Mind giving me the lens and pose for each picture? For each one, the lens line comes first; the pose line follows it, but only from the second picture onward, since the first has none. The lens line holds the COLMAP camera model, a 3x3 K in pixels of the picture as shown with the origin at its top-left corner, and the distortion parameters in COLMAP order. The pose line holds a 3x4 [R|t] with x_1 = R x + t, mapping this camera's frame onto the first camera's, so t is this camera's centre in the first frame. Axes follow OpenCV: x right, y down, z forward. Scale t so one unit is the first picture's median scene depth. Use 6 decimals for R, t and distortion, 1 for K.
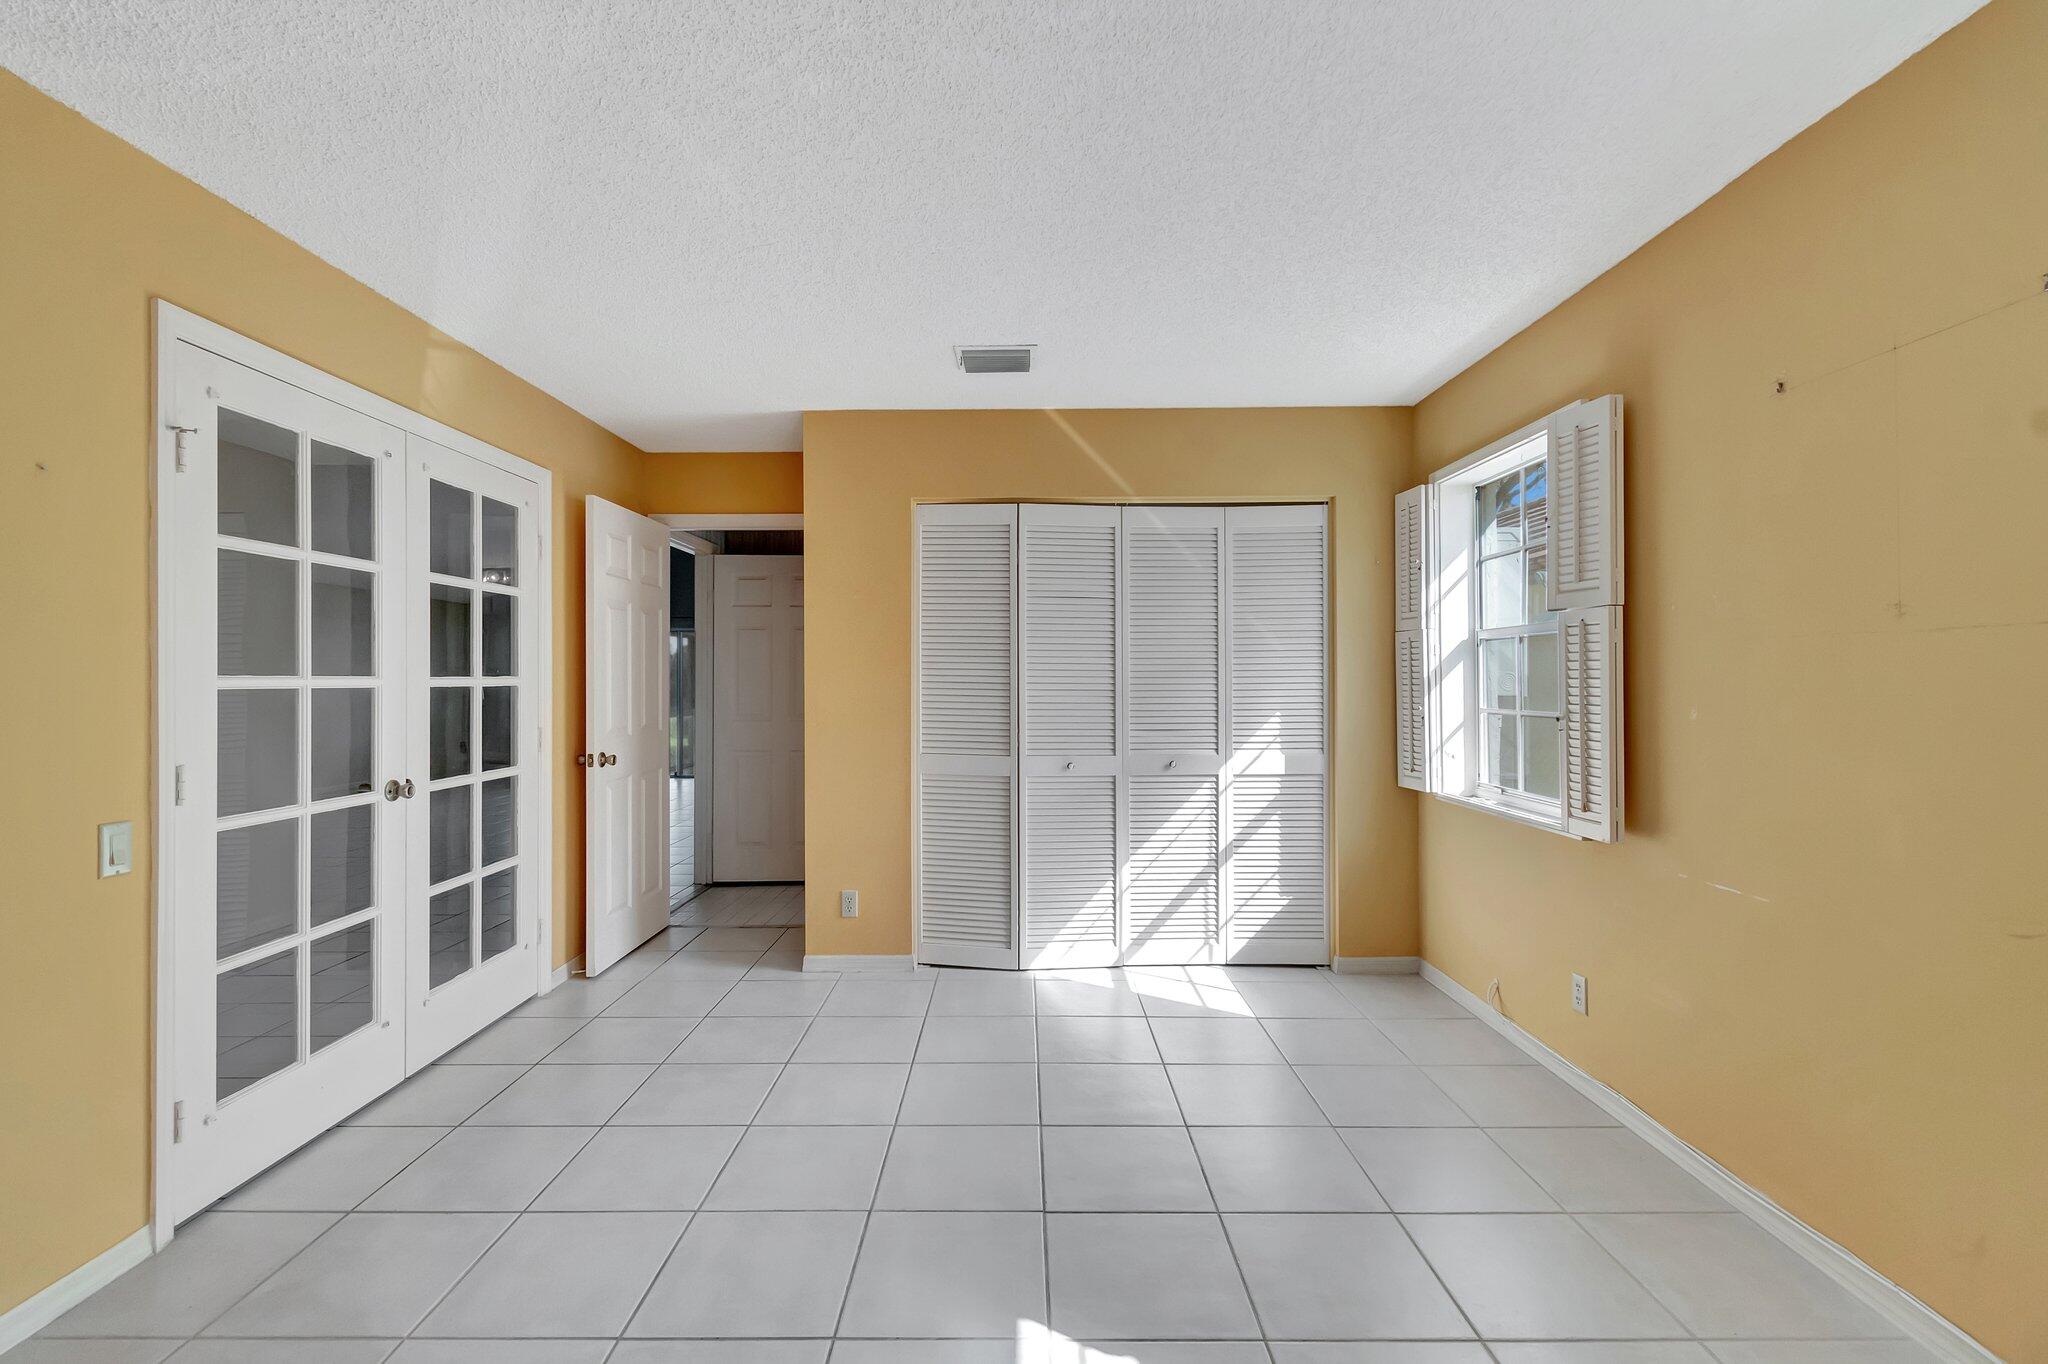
lens RADIAL K [[921.9, 0, 1018.7], [0, 921.9, 673.4], [0, 0, 1]] dist [0.001456, -0.001330]
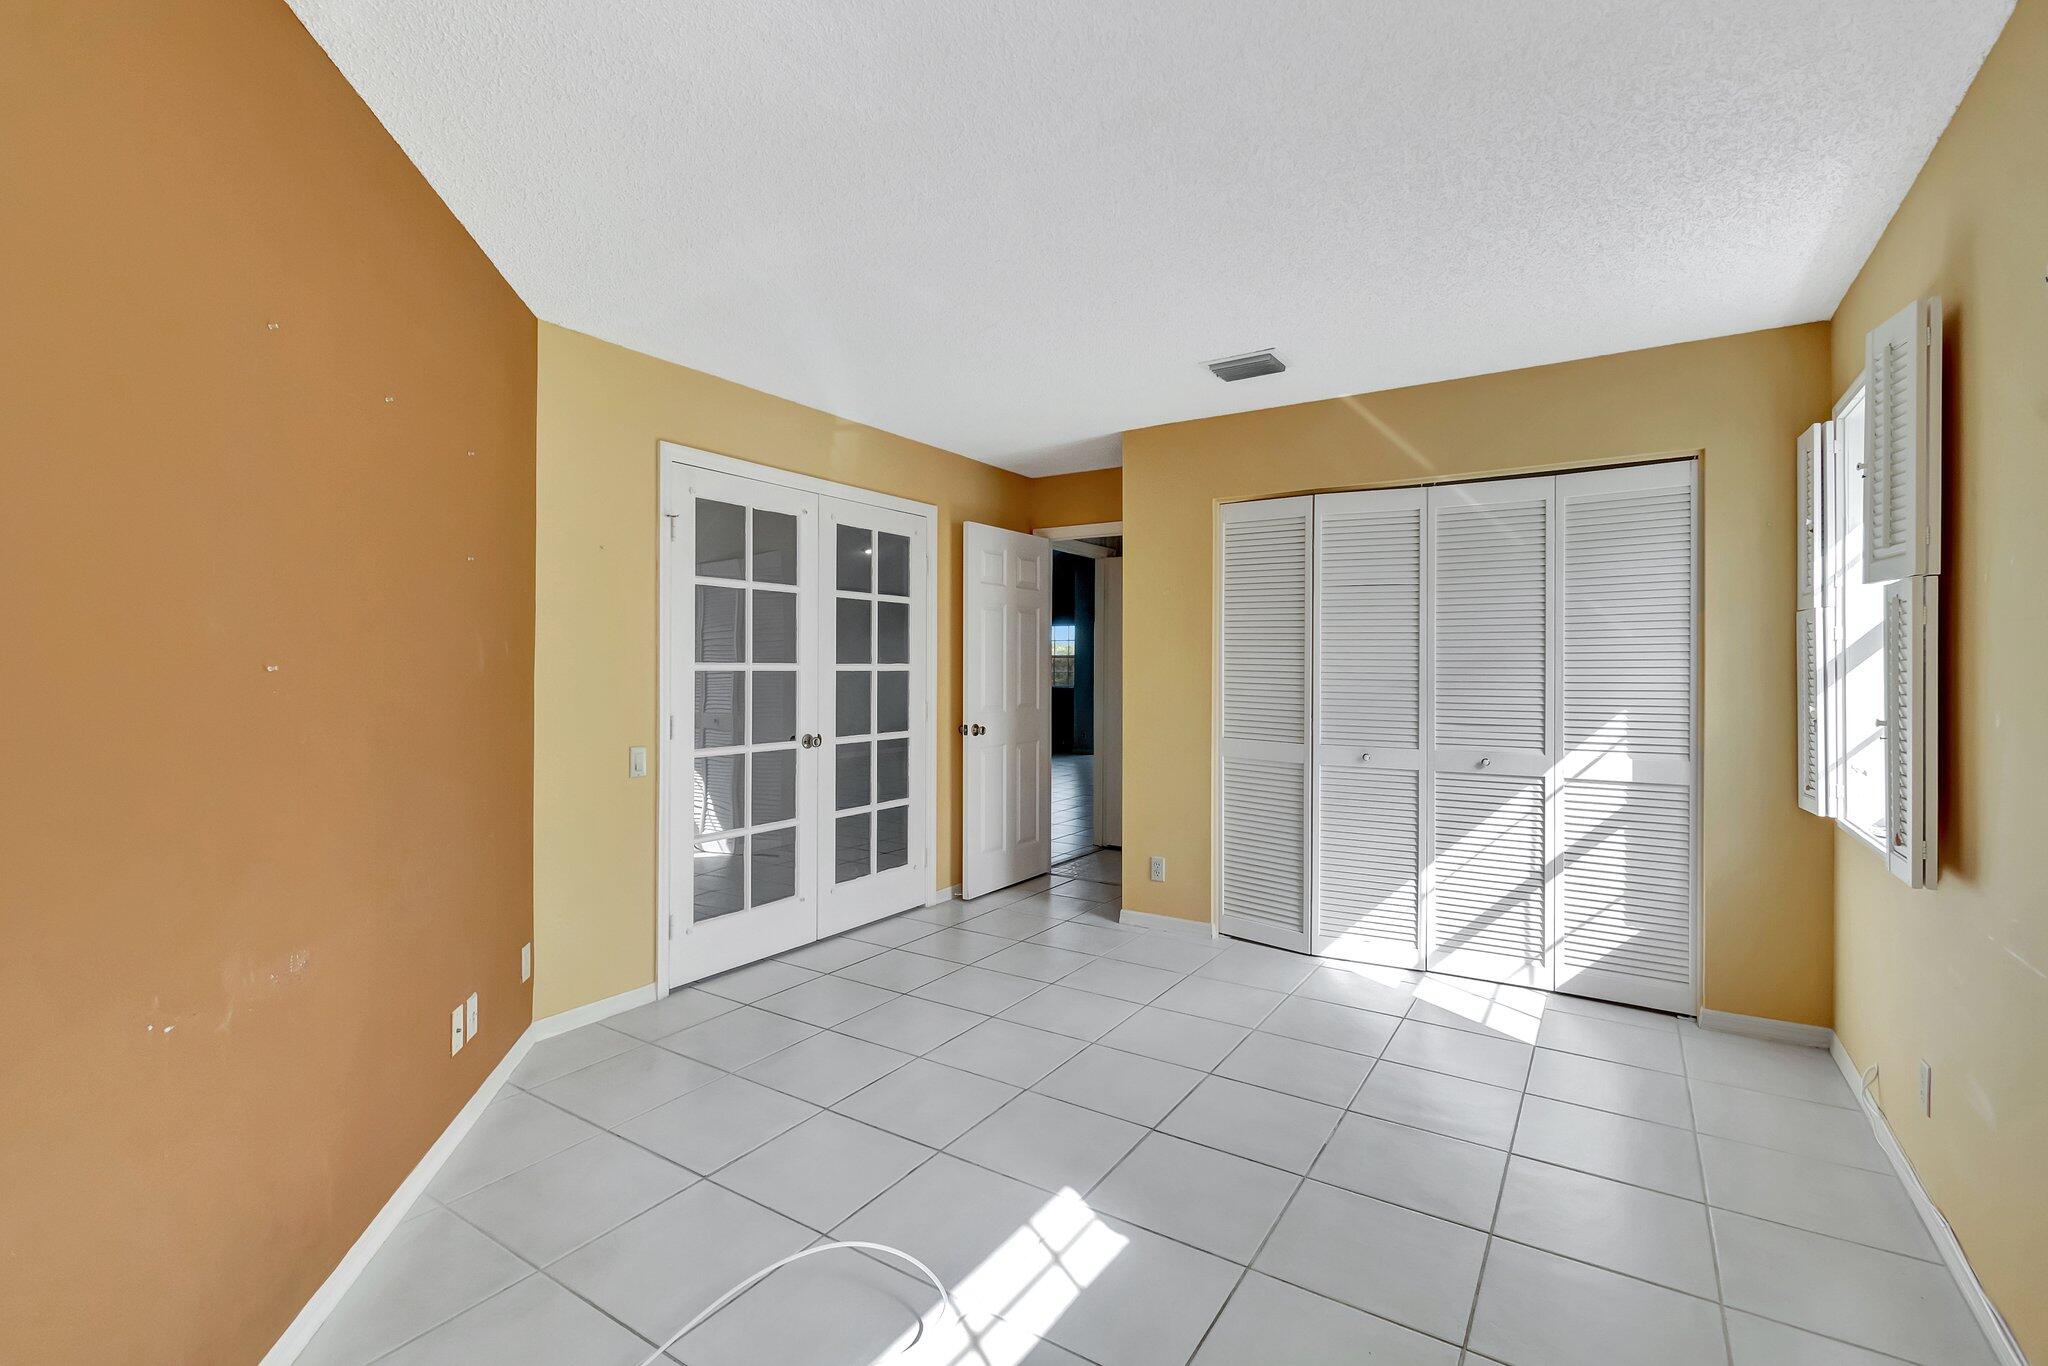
lens RADIAL K [[921.9, 0, 994.4], [0, 921.9, 667.7], [0, 0, 1]] dist [0.001456, -0.001330]
pose [[0.830587, 0.006444, -0.556852, 0.277072], [-0.002880, 0.999969, 0.007276, -0.001031], [0.556882, -0.004439, 0.830580, -0.035879]]
